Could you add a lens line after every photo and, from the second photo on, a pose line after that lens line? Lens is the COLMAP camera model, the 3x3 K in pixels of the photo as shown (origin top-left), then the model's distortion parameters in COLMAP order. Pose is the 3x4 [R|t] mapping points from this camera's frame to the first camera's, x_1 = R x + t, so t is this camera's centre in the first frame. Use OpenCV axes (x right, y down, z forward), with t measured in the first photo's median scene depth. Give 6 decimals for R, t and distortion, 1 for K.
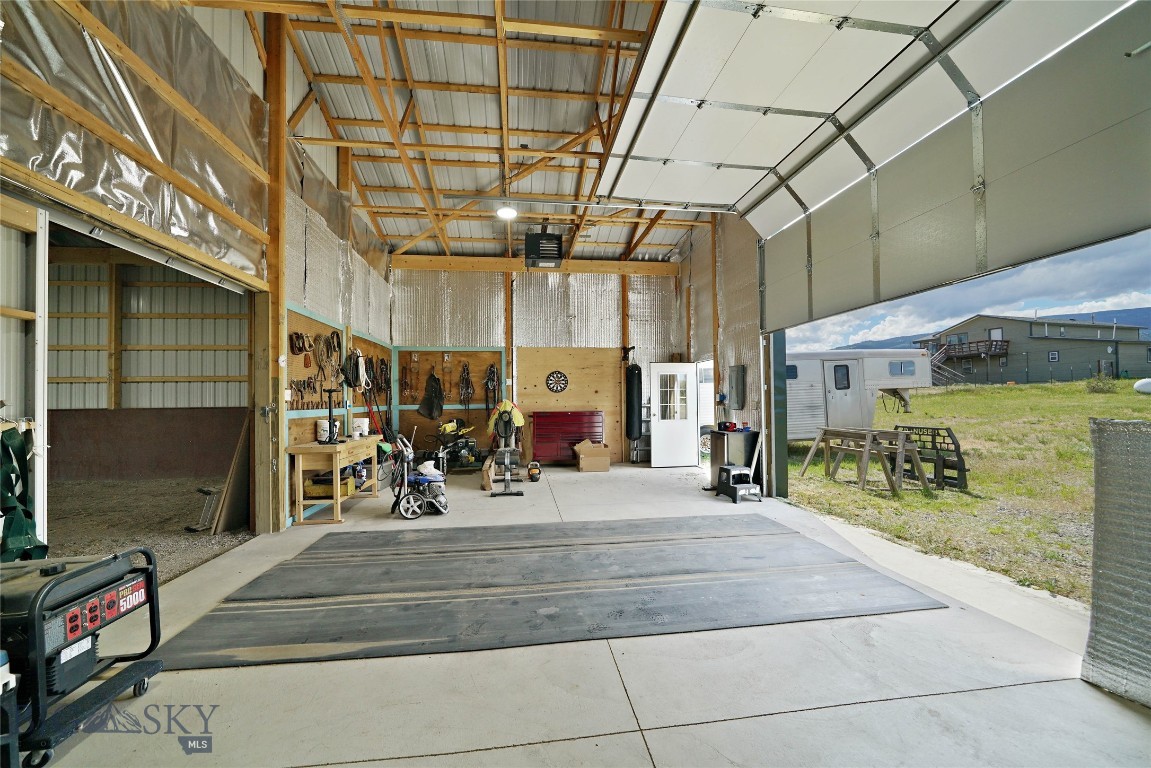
lens RADIAL K [[452.3, 0, 573.7], [0, 452.3, 392.5], [0, 0, 1]] dist [-0.001274, -0.000210]
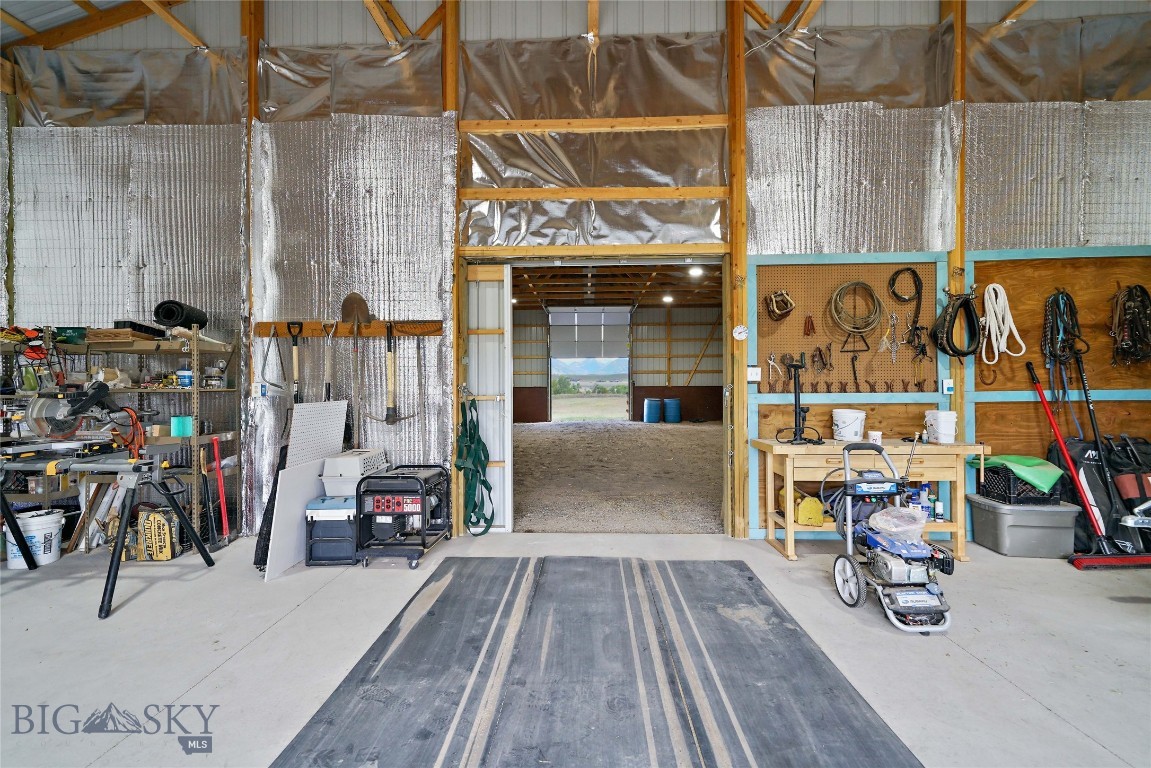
lens RADIAL K [[501.8, 0, 571.3], [0, 501.8, 386.5], [0, 0, 1]] dist [-0.017986, 0.000030]
pose [[-0.175590, 0.018640, -0.984287, 0.425221], [0.020909, 0.999666, 0.015201, 0.010000], [0.984241, -0.017911, -0.175921, 1.208689]]
